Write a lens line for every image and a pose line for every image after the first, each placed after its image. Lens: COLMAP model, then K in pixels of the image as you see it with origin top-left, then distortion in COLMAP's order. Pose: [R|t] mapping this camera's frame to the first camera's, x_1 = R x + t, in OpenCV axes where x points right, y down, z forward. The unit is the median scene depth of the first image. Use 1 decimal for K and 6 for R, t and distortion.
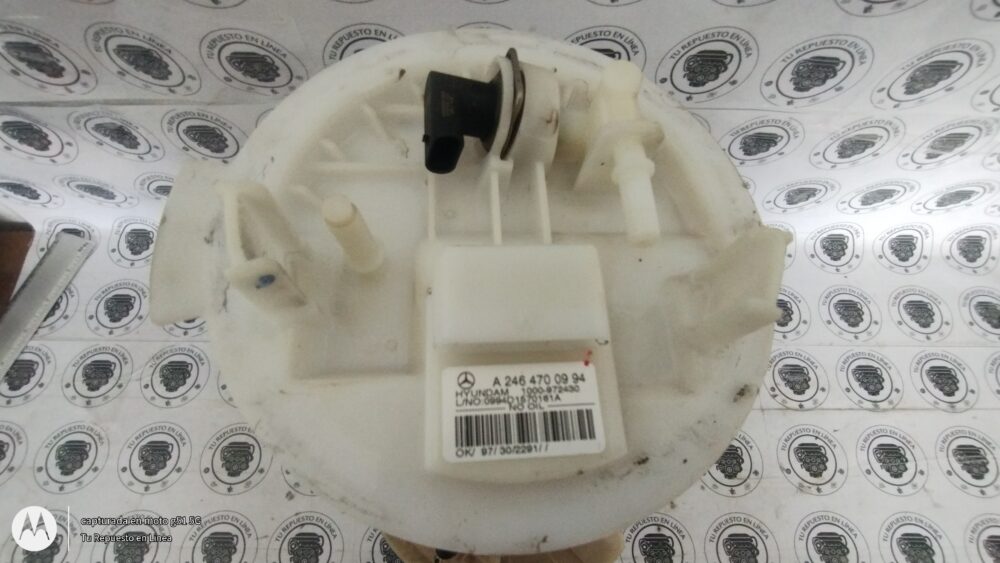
lens RADIAL K [[459.7, 0, 497.1], [0, 459.7, 285.8], [0, 0, 1]] dist [-0.003596, -0.000479]
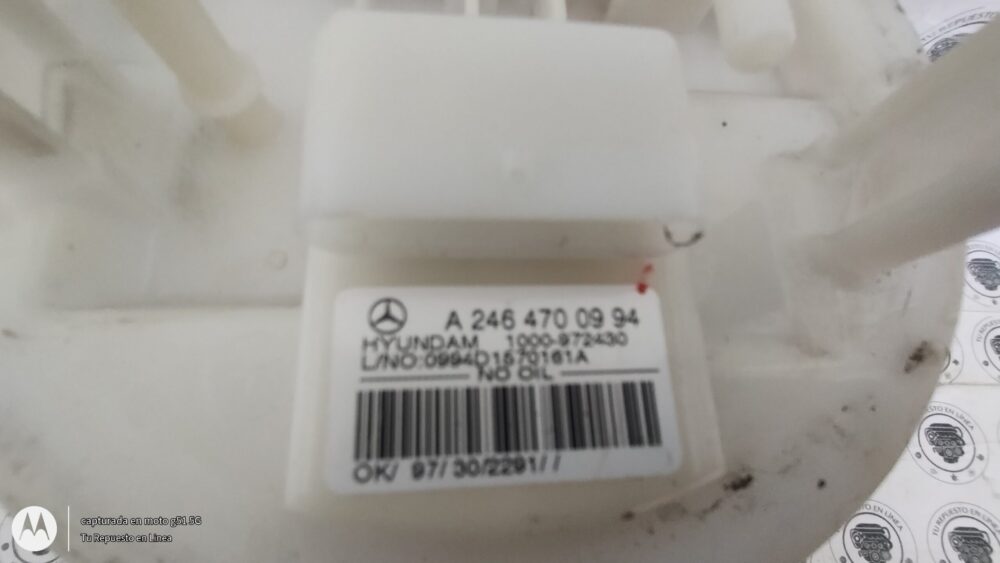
lens RADIAL K [[459.7, 0, 497.1], [0, 459.7, 285.8], [0, 0, 1]] dist [-0.003596, -0.000479]
pose [[0.999749, 0.021618, 0.005875, 0.040142], [-0.021992, 0.997045, 0.073602, 0.138256], [-0.004266, -0.073712, 0.997270, 0.534711]]
